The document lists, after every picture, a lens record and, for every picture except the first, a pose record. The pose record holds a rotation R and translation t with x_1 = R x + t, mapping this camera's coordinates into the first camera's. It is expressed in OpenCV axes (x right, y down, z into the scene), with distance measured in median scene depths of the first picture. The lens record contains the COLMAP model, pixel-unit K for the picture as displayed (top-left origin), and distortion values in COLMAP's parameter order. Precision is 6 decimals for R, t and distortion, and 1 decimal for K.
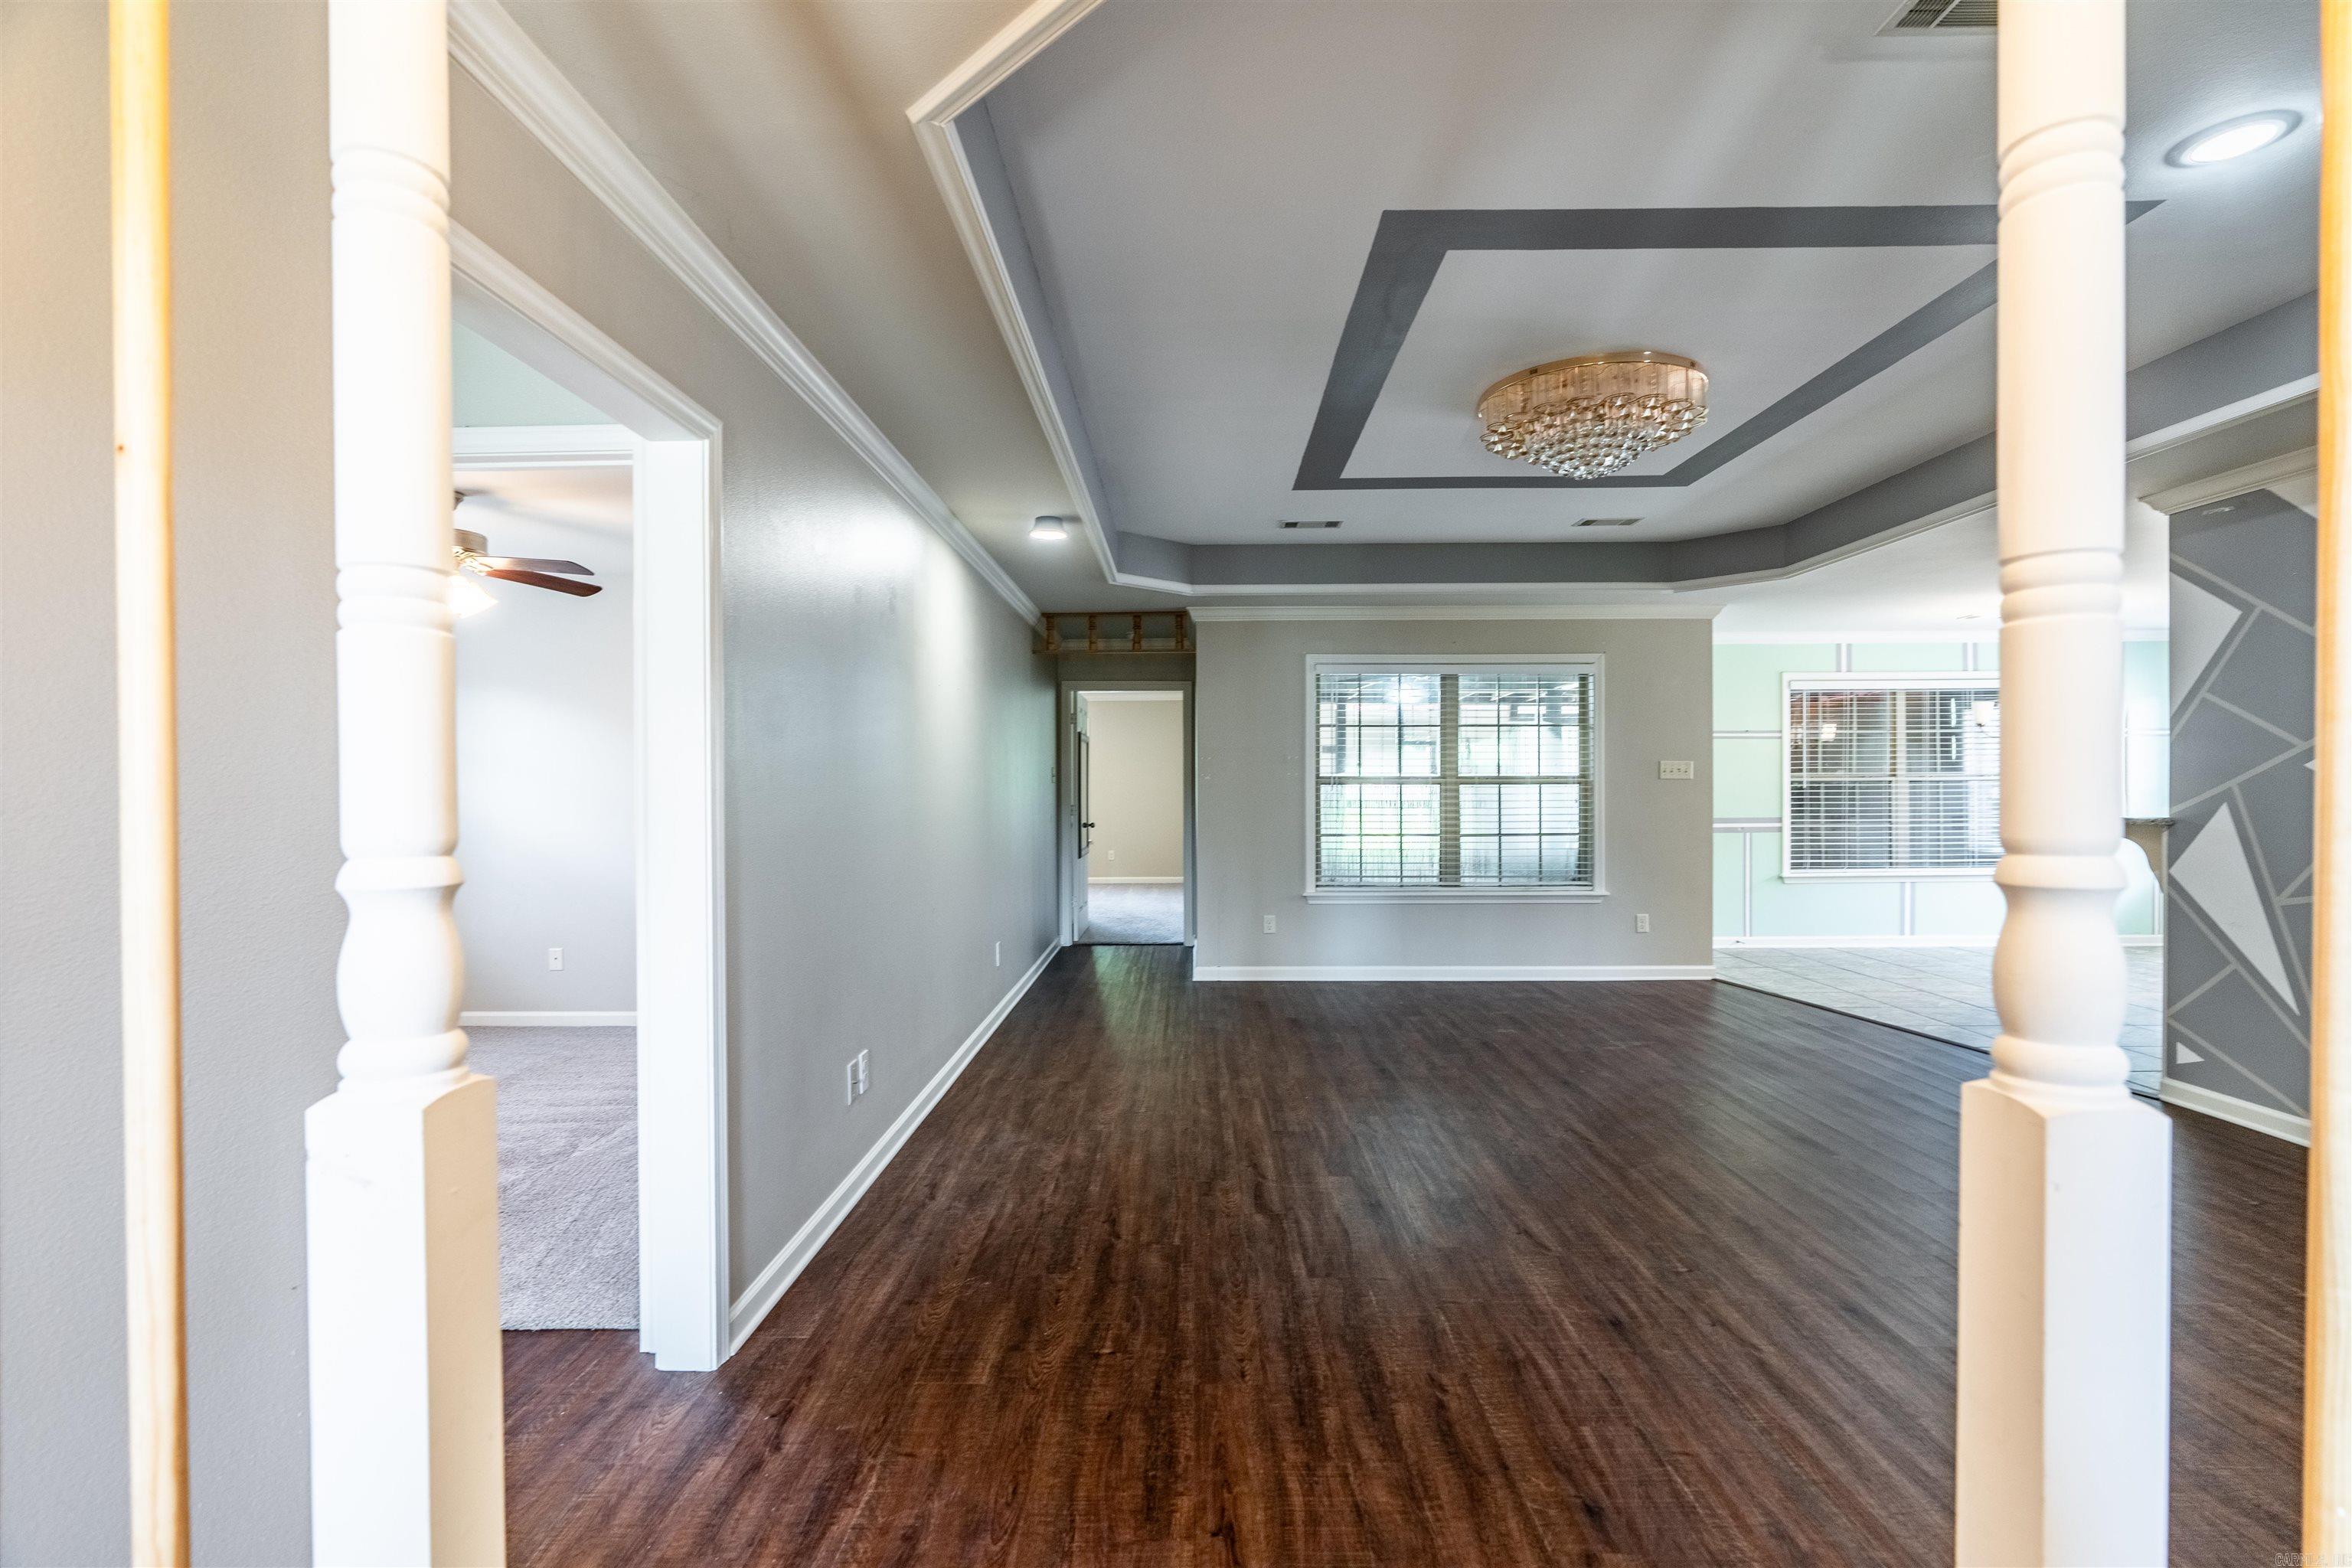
lens RADIAL K [[1090.9, 0, 1176.0], [0, 1090.9, 784.0], [0, 0, 1]] dist [-0.011709, 0.000945]
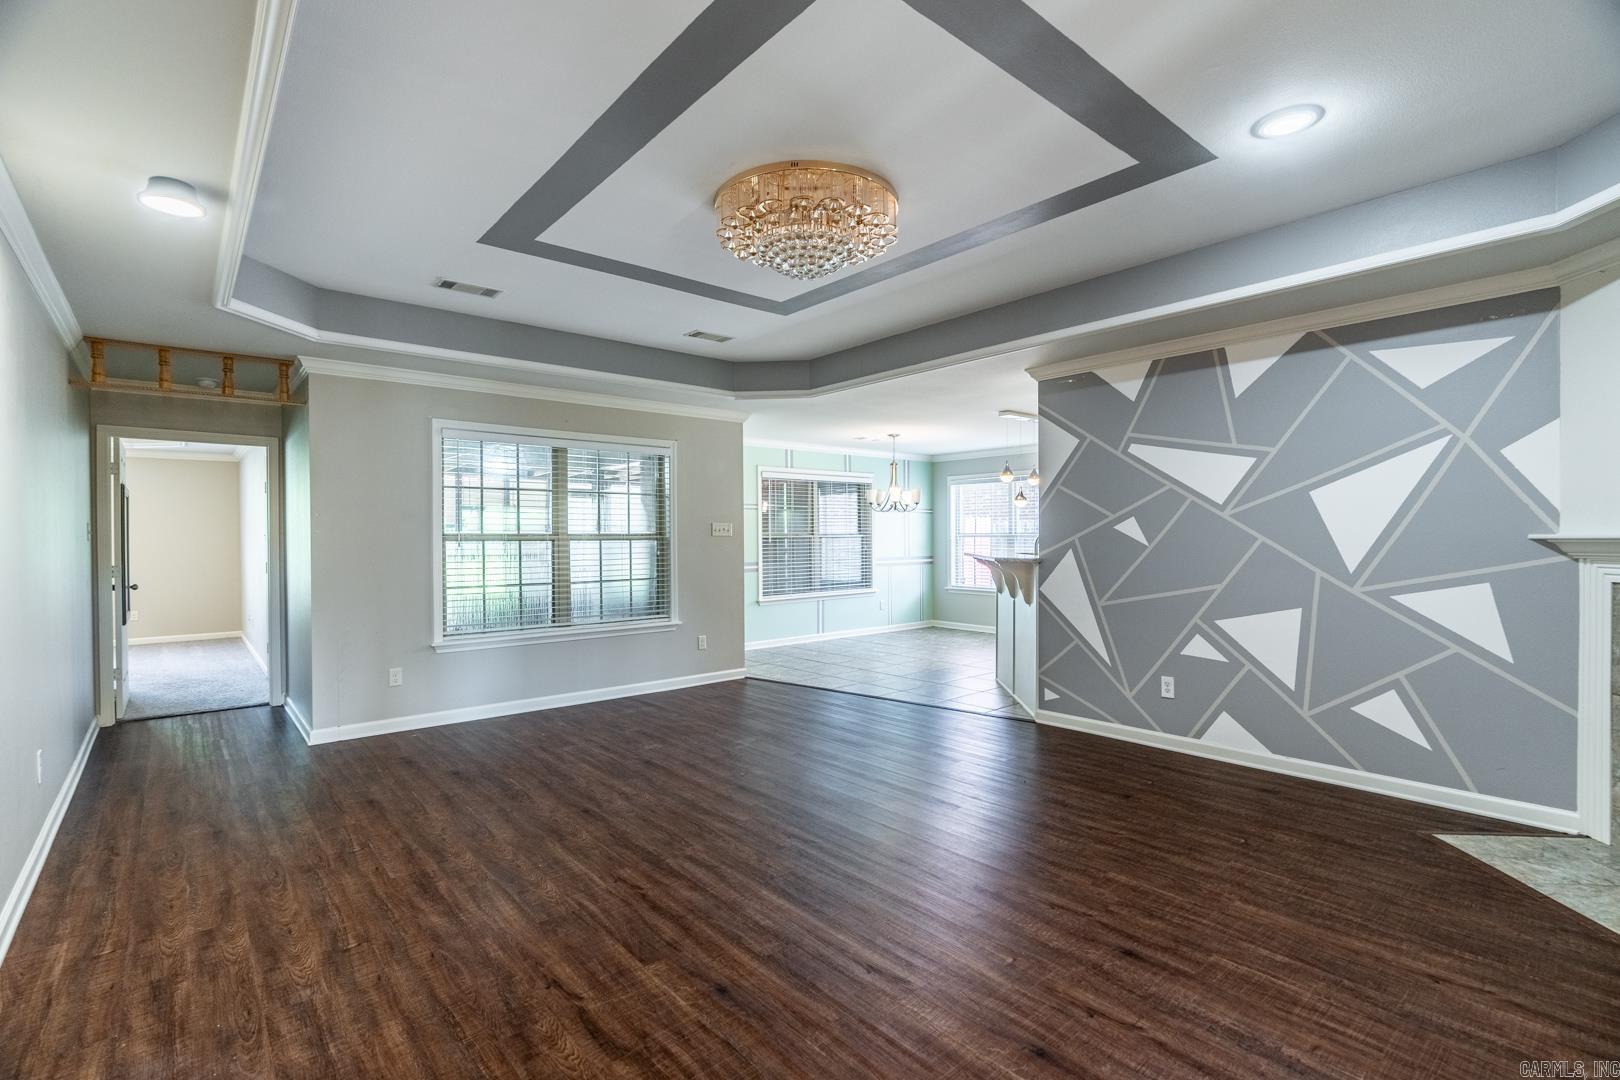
lens RADIAL K [[739.1, 0, 805.2], [0, 739.1, 543.0], [0, 0, 1]] dist [-0.005364, 0.001182]
pose [[0.752096, -0.005768, 0.659029, -0.095368], [0.004238, 0.999983, 0.003915, 0.001127], [-0.659040, -0.000151, 0.752108, 0.257489]]
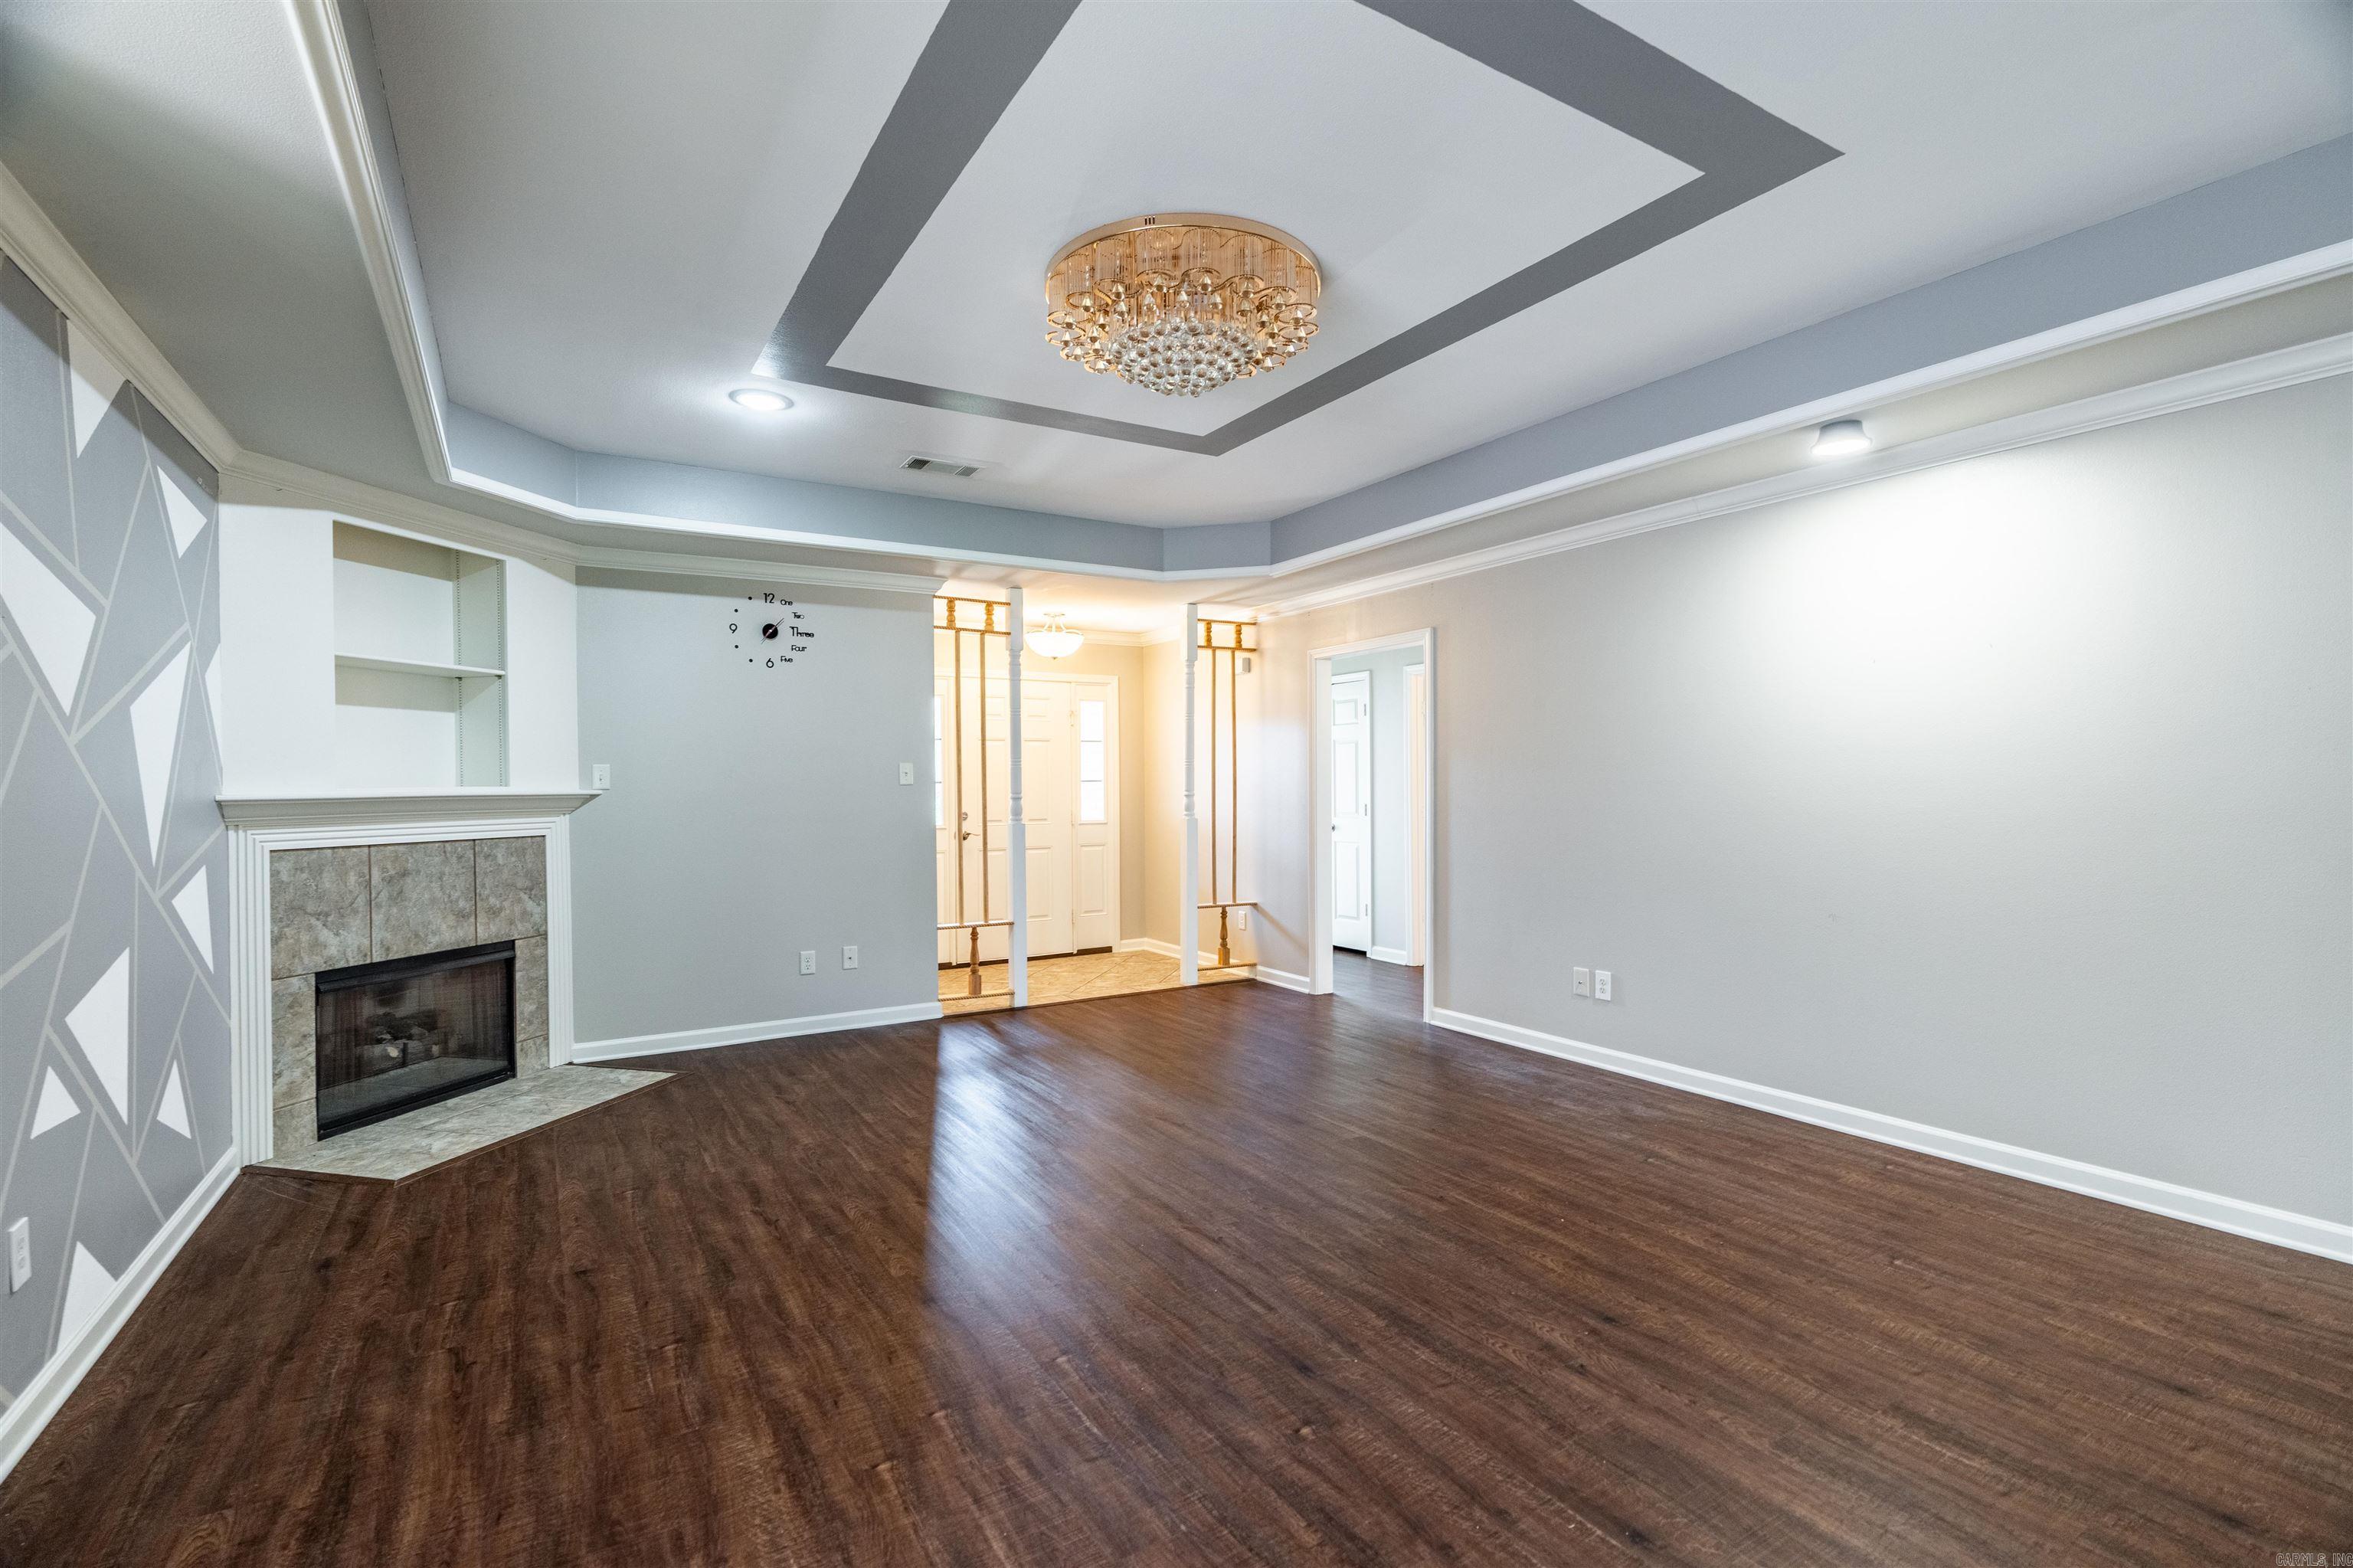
lens RADIAL K [[1073.6, 0, 1169.6], [0, 1073.6, 788.4], [0, 0, 1]] dist [-0.005364, 0.001182]
pose [[-0.849123, 0.013613, -0.528020, 0.511226], [0.011286, 0.999907, 0.007630, -0.002651], [0.528075, 0.000519, -0.849197, 1.057191]]
